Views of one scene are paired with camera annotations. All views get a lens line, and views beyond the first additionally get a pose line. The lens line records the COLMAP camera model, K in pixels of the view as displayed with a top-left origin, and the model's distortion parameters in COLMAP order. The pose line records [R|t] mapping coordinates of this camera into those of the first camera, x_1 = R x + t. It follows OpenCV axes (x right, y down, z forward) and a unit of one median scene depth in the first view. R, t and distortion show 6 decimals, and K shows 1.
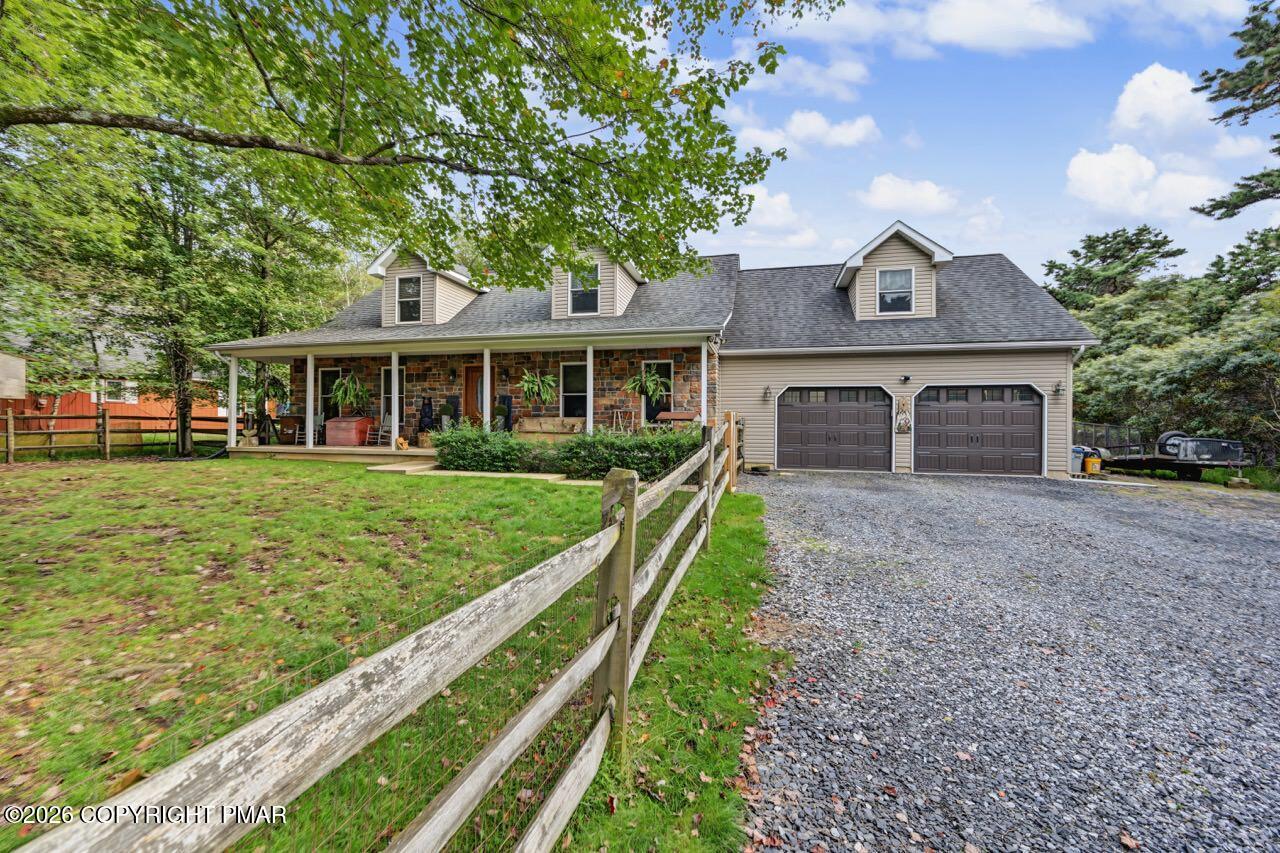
lens RADIAL K [[522.0, 0, 640.0], [0, 522.0, 426.5], [0, 0, 1]] dist [-0.001211, -0.000099]
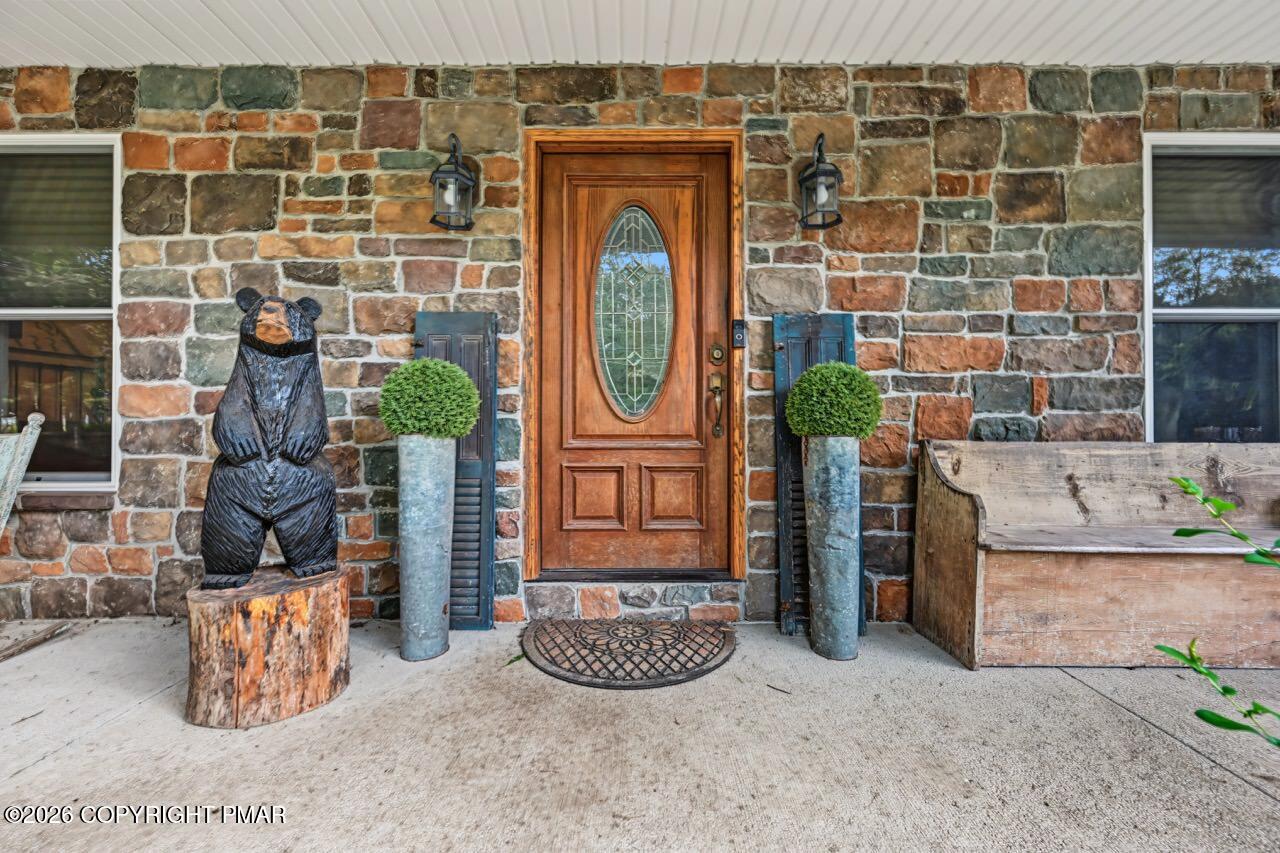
lens RADIAL K [[508.5, 0, 640.6], [0, 508.5, 430.2], [0, 0, 1]] dist [-0.000659, -0.000105]
pose [[0.968383, -0.007598, 0.249354, -0.362894], [0.009124, 0.999946, -0.004963, -0.022146], [-0.249302, 0.007081, 0.968400, 0.879026]]
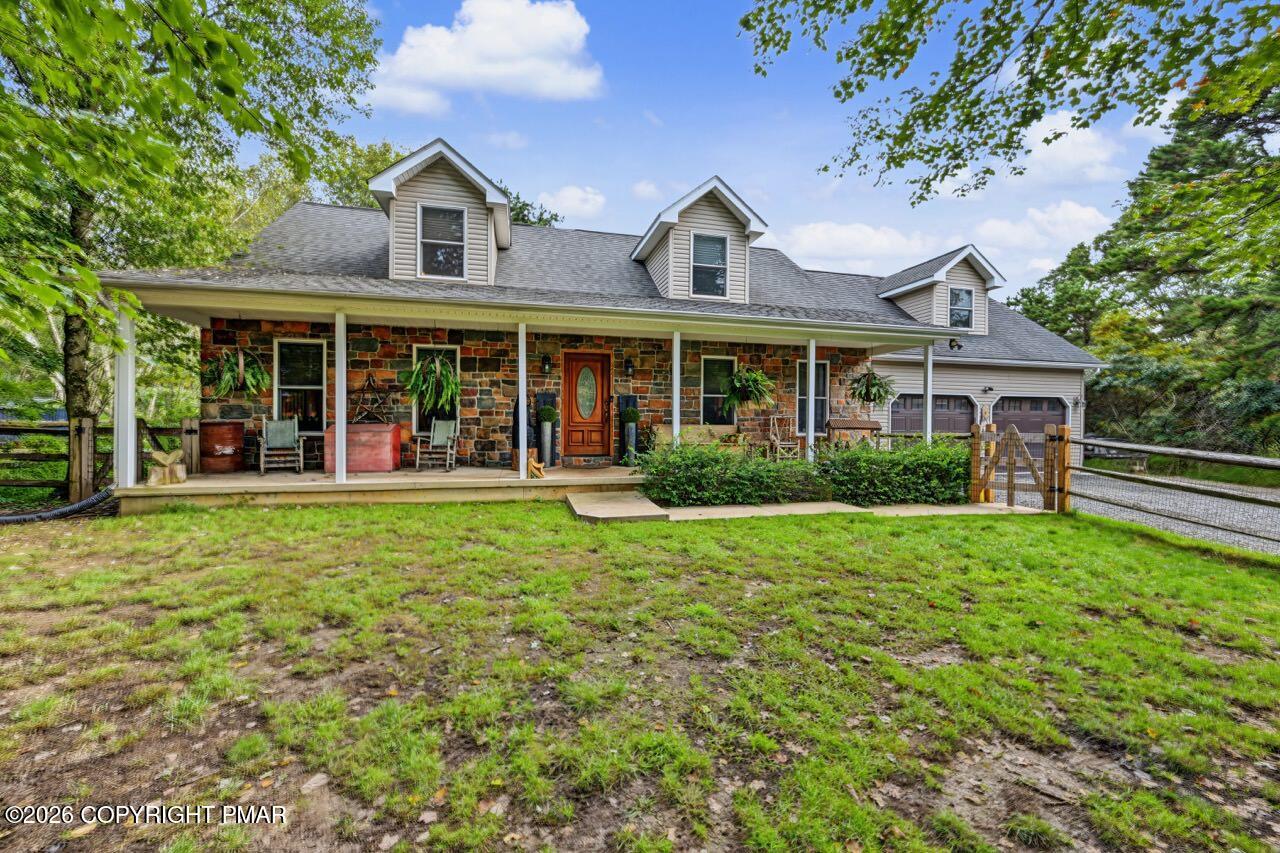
lens RADIAL K [[505.9, 0, 640.0], [0, 505.9, 426.5], [0, 0, 1]] dist [-0.001080, 0.000058]
pose [[0.882132, -0.006715, 0.470955, -0.598390], [0.000619, 0.999914, 0.013098, -0.024745], [-0.471003, -0.011263, 0.882060, 0.367469]]
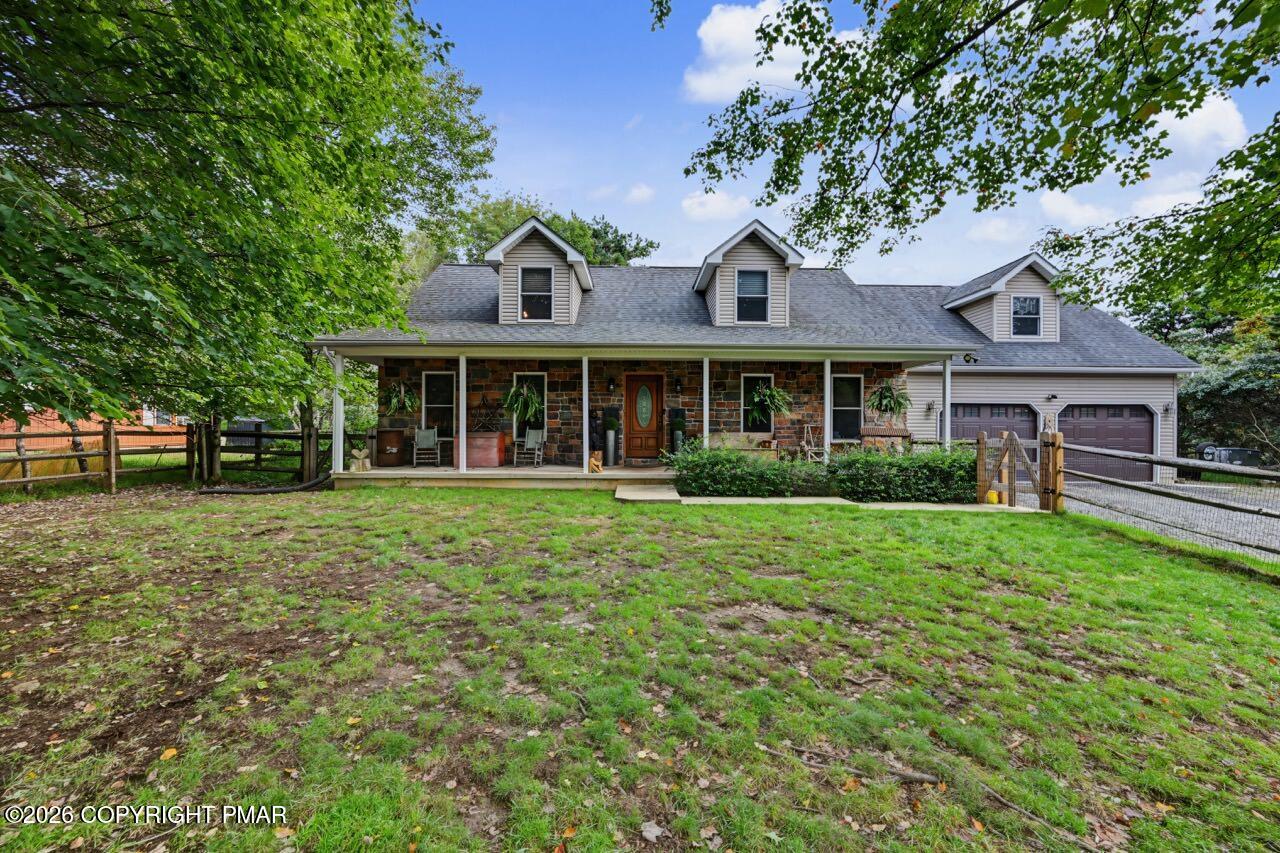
lens RADIAL K [[508.5, 0, 640.6], [0, 508.5, 430.2], [0, 0, 1]] dist [-0.000659, -0.000105]
pose [[0.965601, -0.003462, 0.260006, -0.564835], [0.003080, 0.999993, 0.001875, -0.023678], [-0.260011, -0.001009, 0.965605, 0.170262]]
